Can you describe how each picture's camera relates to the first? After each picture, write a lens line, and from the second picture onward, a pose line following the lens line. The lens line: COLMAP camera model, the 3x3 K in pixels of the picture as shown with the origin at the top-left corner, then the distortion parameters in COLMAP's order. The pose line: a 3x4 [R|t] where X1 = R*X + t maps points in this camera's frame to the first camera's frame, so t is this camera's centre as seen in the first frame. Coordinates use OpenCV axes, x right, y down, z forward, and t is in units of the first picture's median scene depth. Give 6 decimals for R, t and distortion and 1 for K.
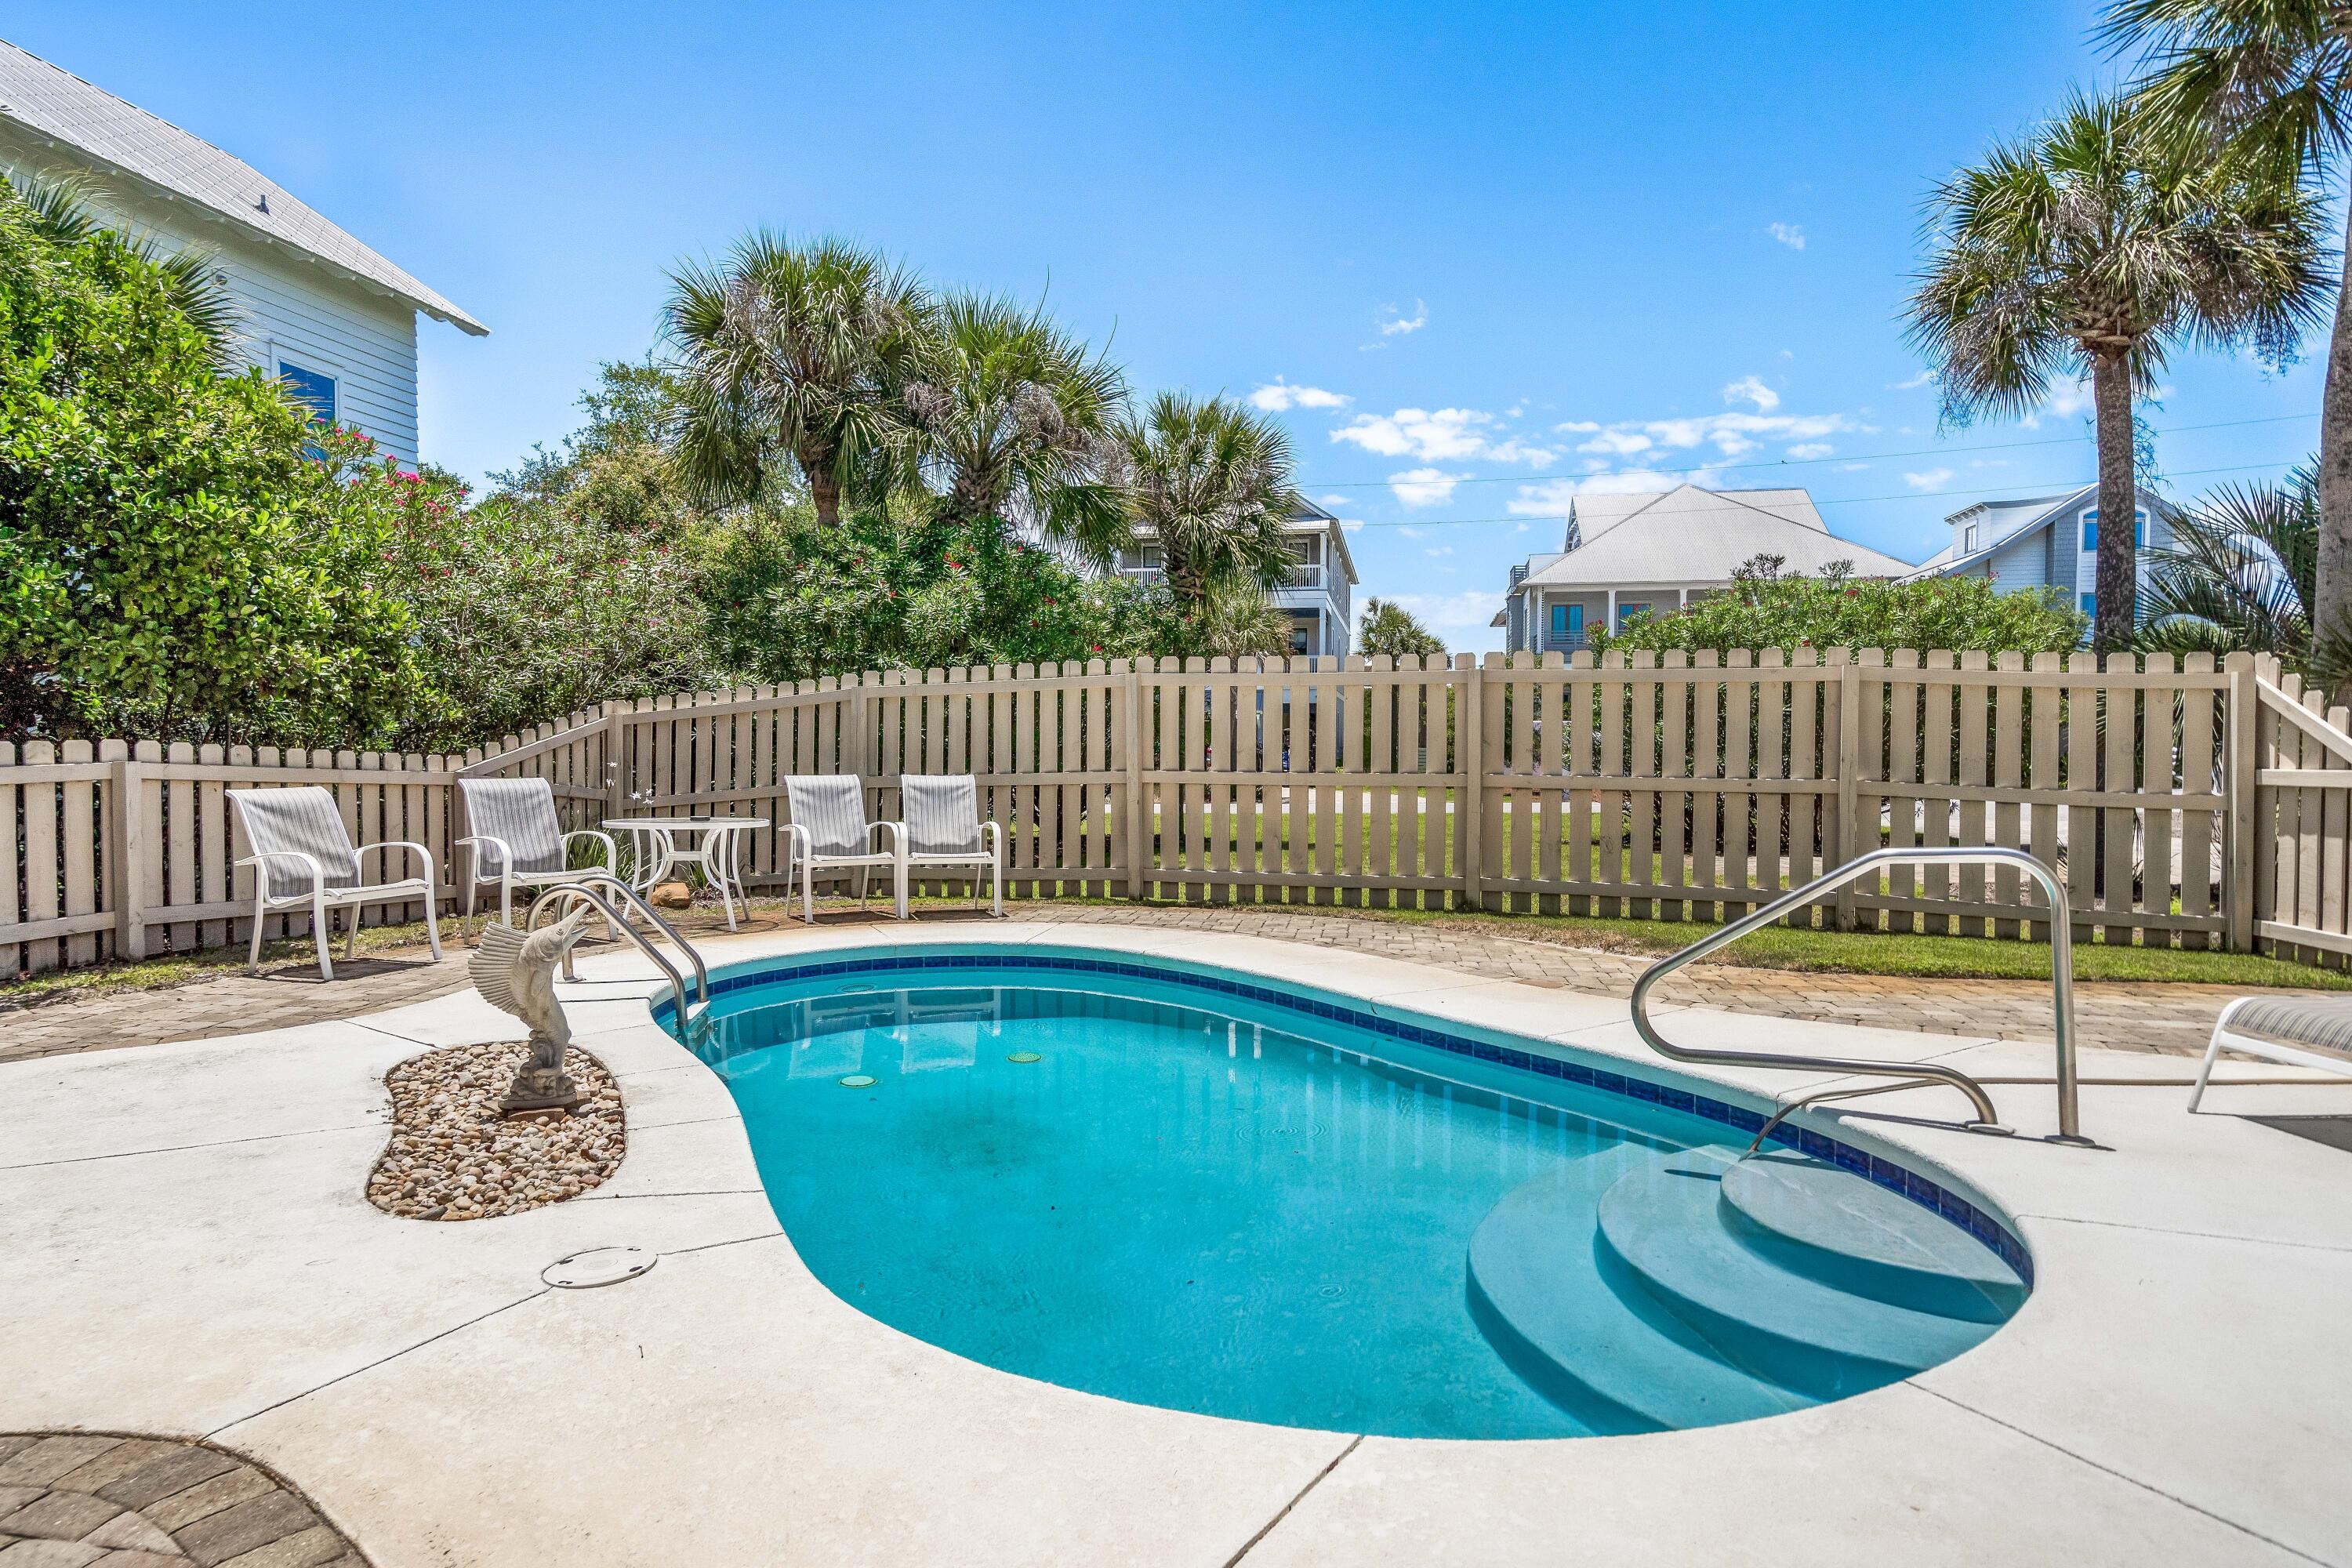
lens RADIAL K [[1371.2, 0, 1169.7], [0, 1371.2, 781.7], [0, 0, 1]] dist [0.008389, 0.001020]
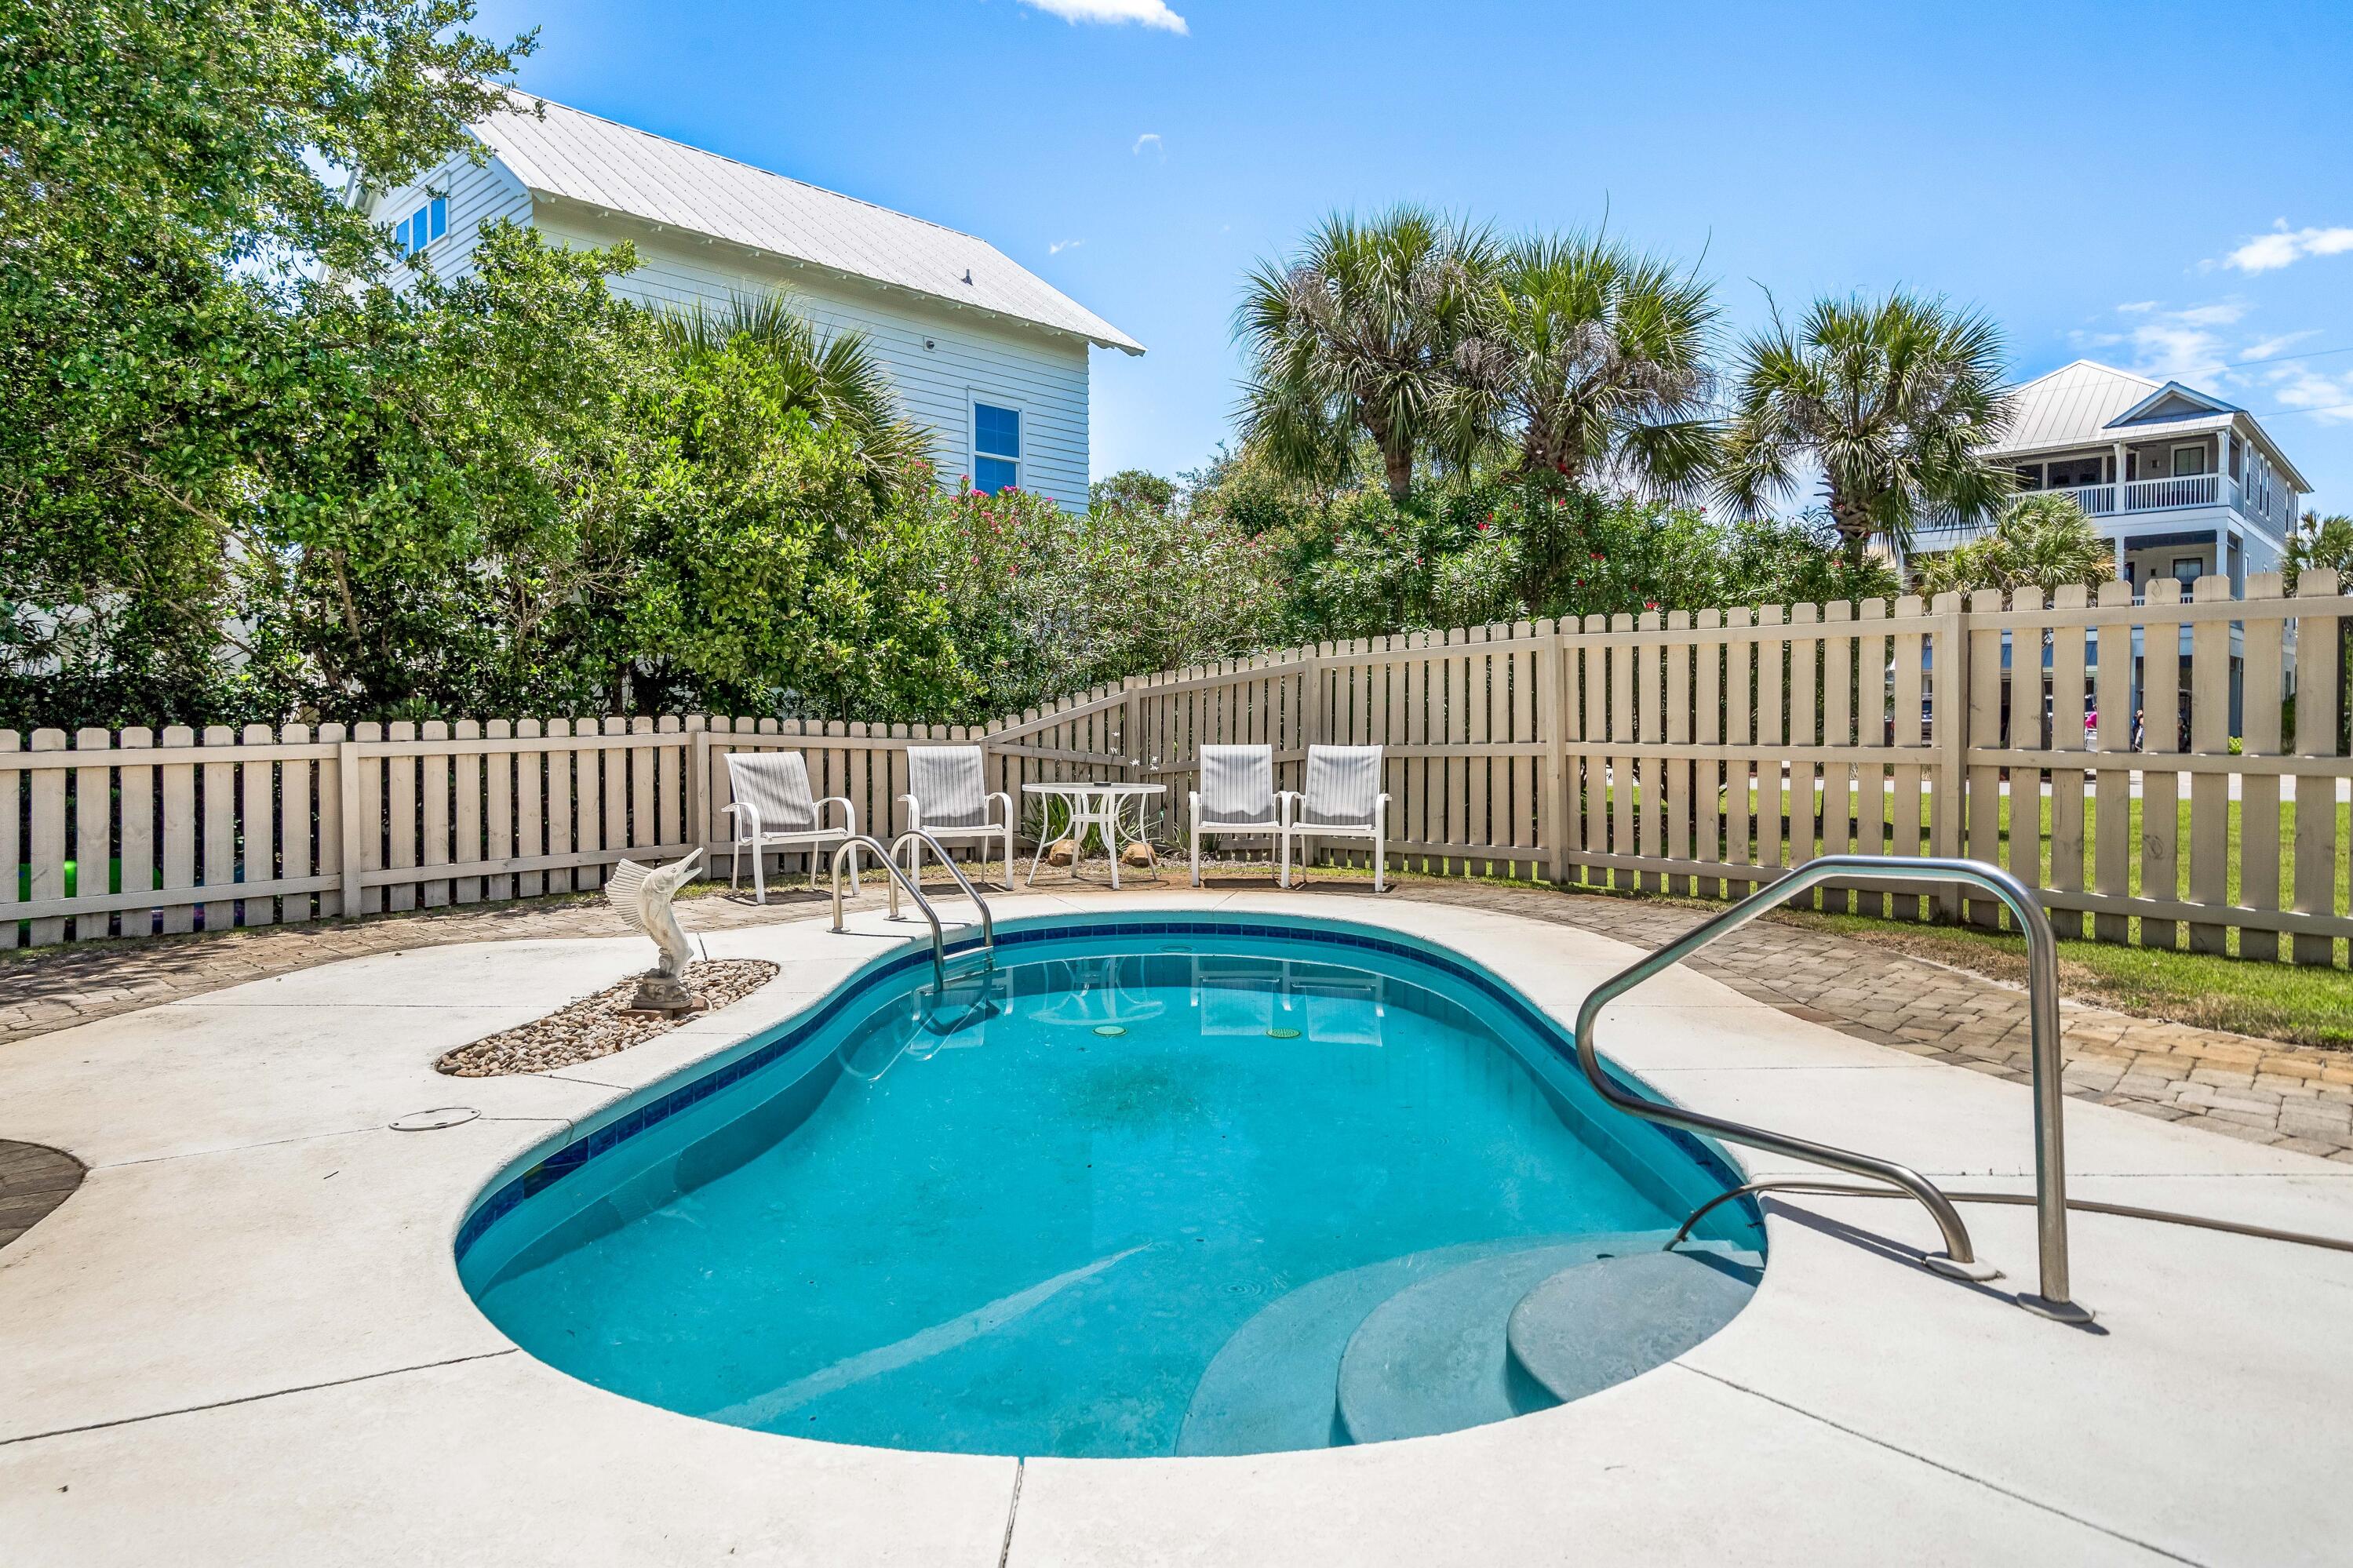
lens RADIAL K [[1371.6, 0, 1087.2], [0, 1371.6, 770.0], [0, 0, 1]] dist [0.008389, 0.001020]
pose [[0.833822, 0.017110, -0.551768, 0.207303], [-0.008959, 0.999807, 0.017465, -0.002722], [0.551960, -0.009620, 0.833815, 0.061073]]
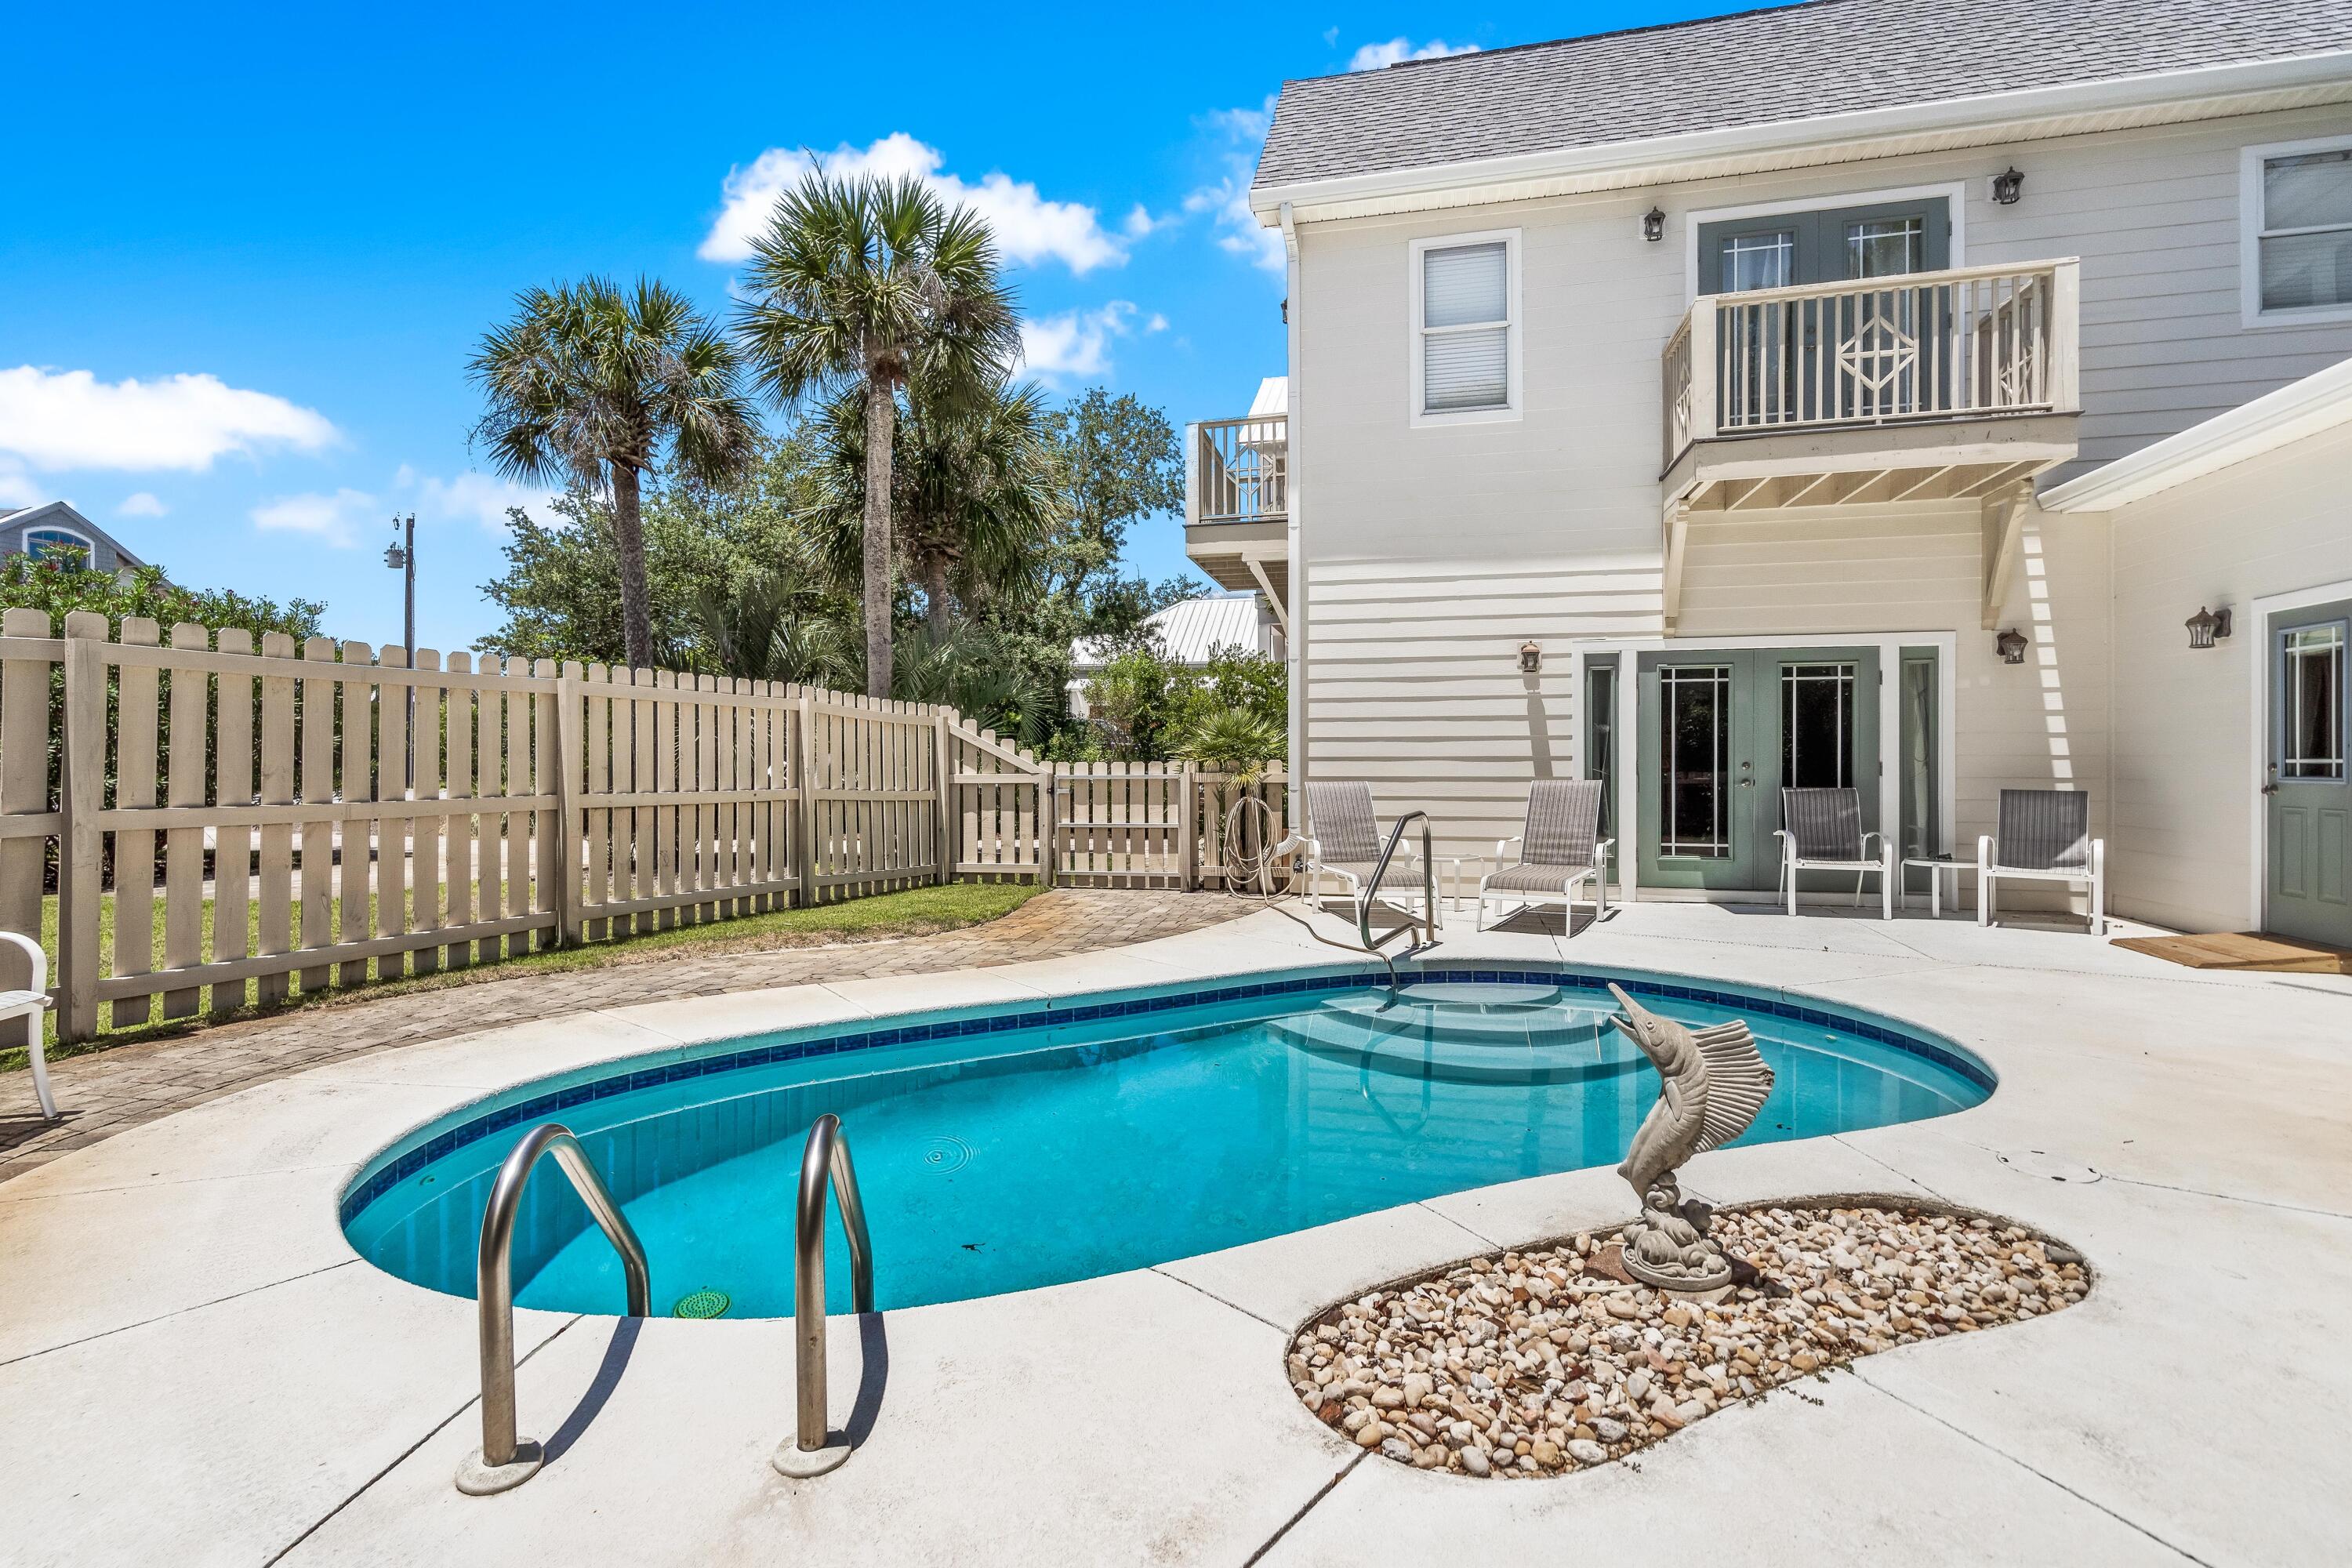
lens RADIAL K [[1107.2, 0, 1169.2], [0, 1107.2, 777.6], [0, 0, 1]] dist [-0.007193, 0.005231]
pose [[0.066591, -0.019593, 0.997588, -0.422908], [0.028218, 0.999444, 0.017746, -0.016799], [-0.997381, 0.026968, 0.067107, 0.490853]]
